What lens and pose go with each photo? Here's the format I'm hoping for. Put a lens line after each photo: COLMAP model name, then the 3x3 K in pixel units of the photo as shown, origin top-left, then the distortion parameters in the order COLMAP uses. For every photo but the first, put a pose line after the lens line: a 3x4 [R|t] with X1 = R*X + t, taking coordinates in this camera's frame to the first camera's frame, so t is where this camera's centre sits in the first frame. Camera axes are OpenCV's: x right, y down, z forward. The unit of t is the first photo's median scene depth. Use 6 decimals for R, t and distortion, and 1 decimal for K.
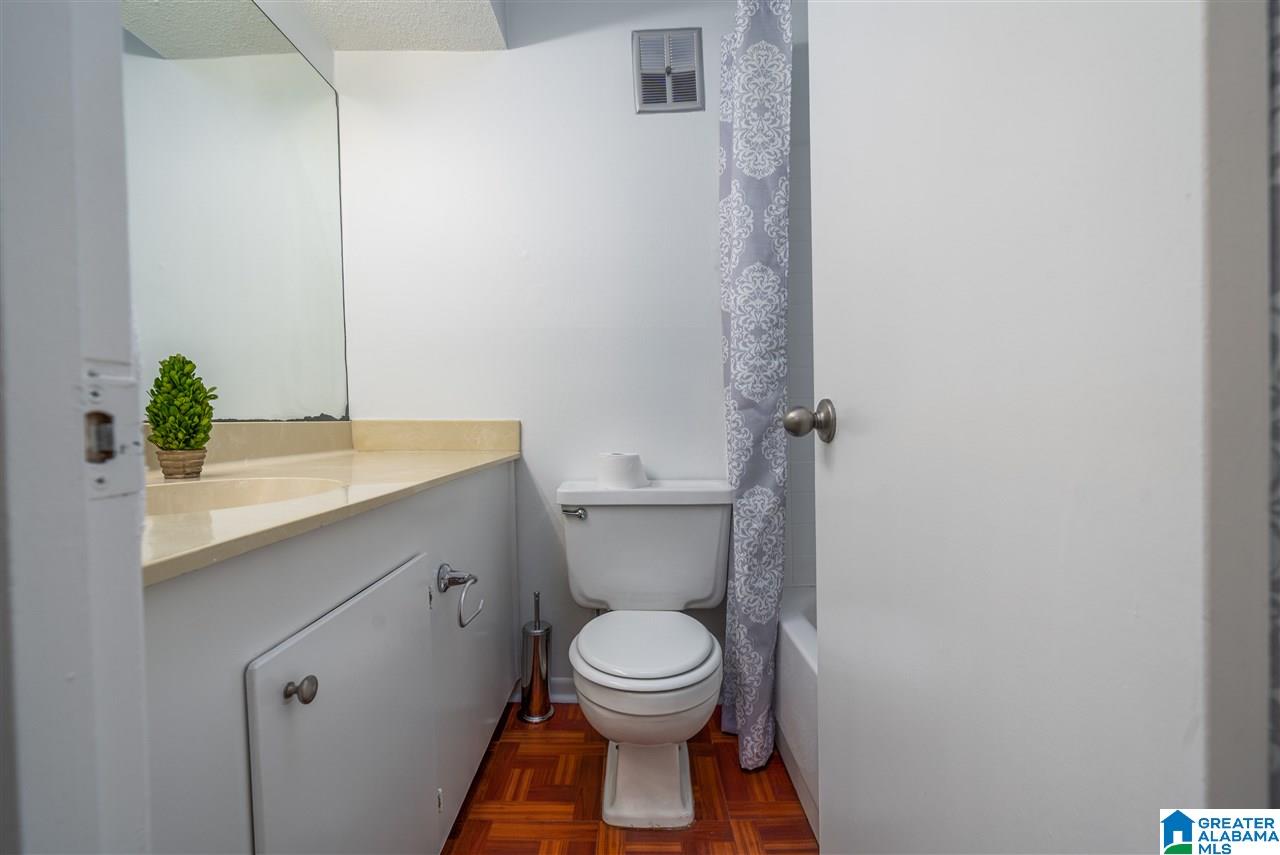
lens RADIAL K [[543.2, 0, 634.3], [0, 543.2, 429.2], [0, 0, 1]] dist [-0.002689, -0.000016]
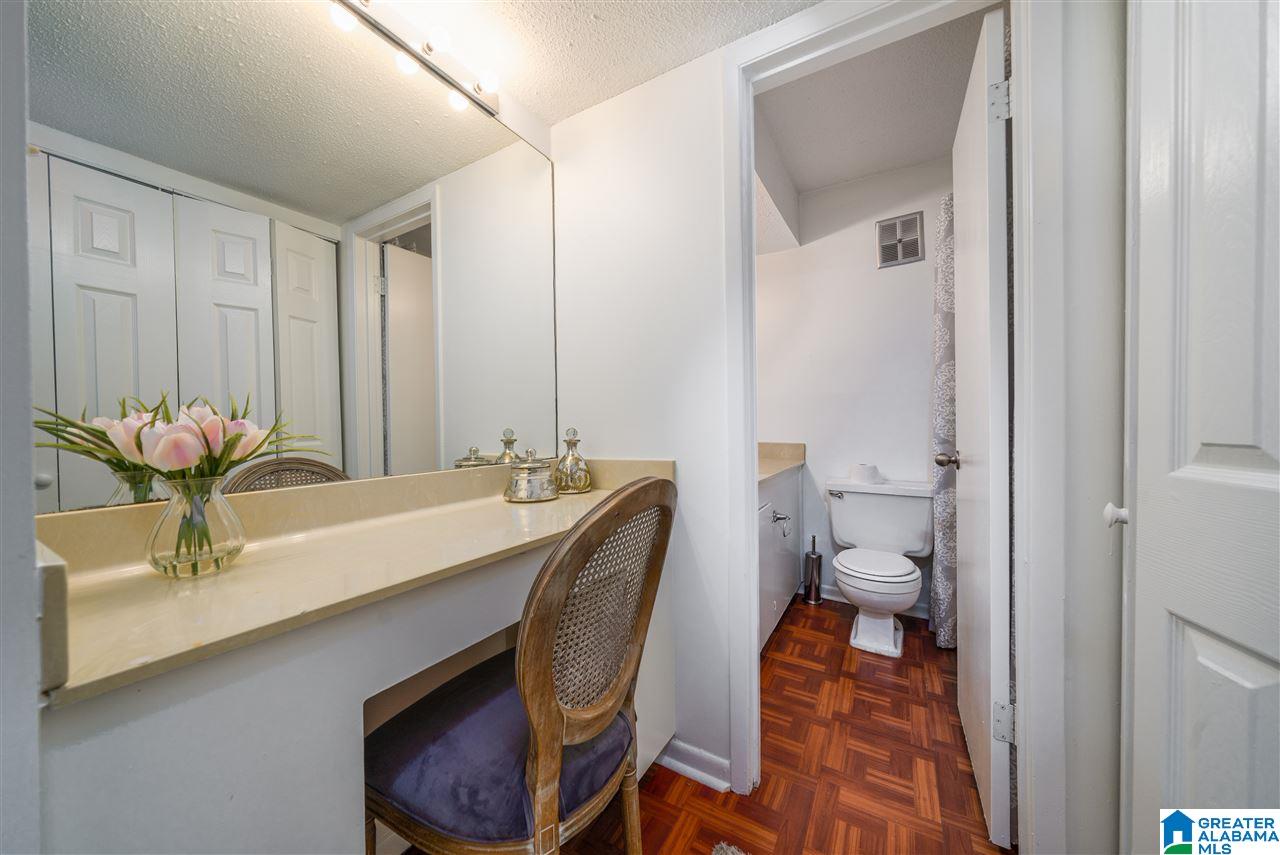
lens RADIAL K [[441.4, 0, 638.0], [0, 441.4, 428.7], [0, 0, 1]] dist [-0.000294, -0.000315]
pose [[0.861535, 0.011554, -0.507567, 0.078646], [-0.011825, 0.999926, 0.002690, -0.079231], [0.507561, 0.003685, 0.861608, -0.738673]]
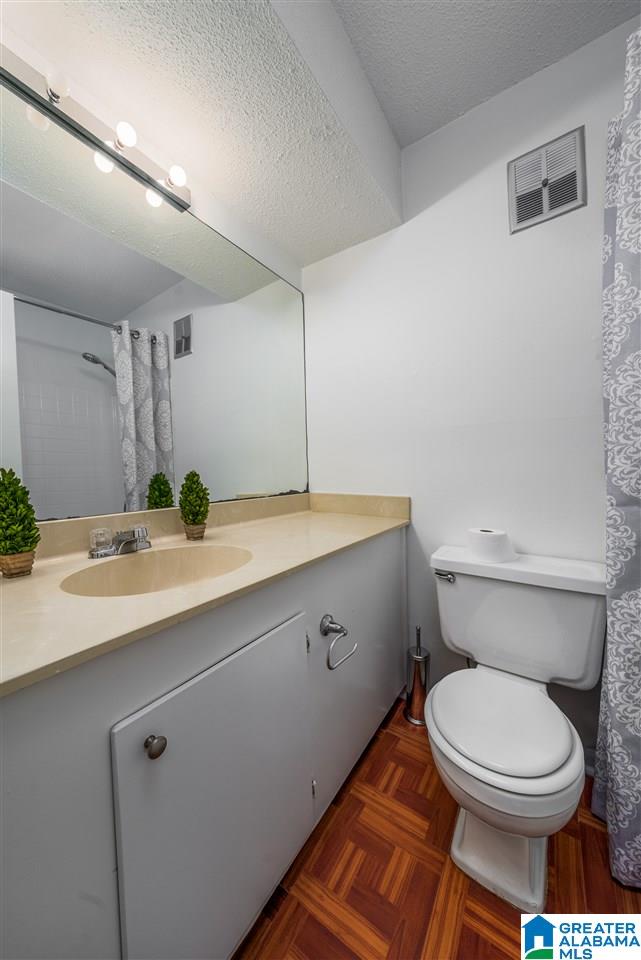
lens RADIAL K [[331.0, 0, 322.7], [0, 331.0, 480.8], [0, 0, 1]] dist [-0.000294, -0.000315]
pose [[0.831758, 0.015468, -0.554923, 0.084059], [-0.004605, 0.999770, 0.020966, -0.089828], [0.555119, -0.014883, 0.831638, 0.230418]]
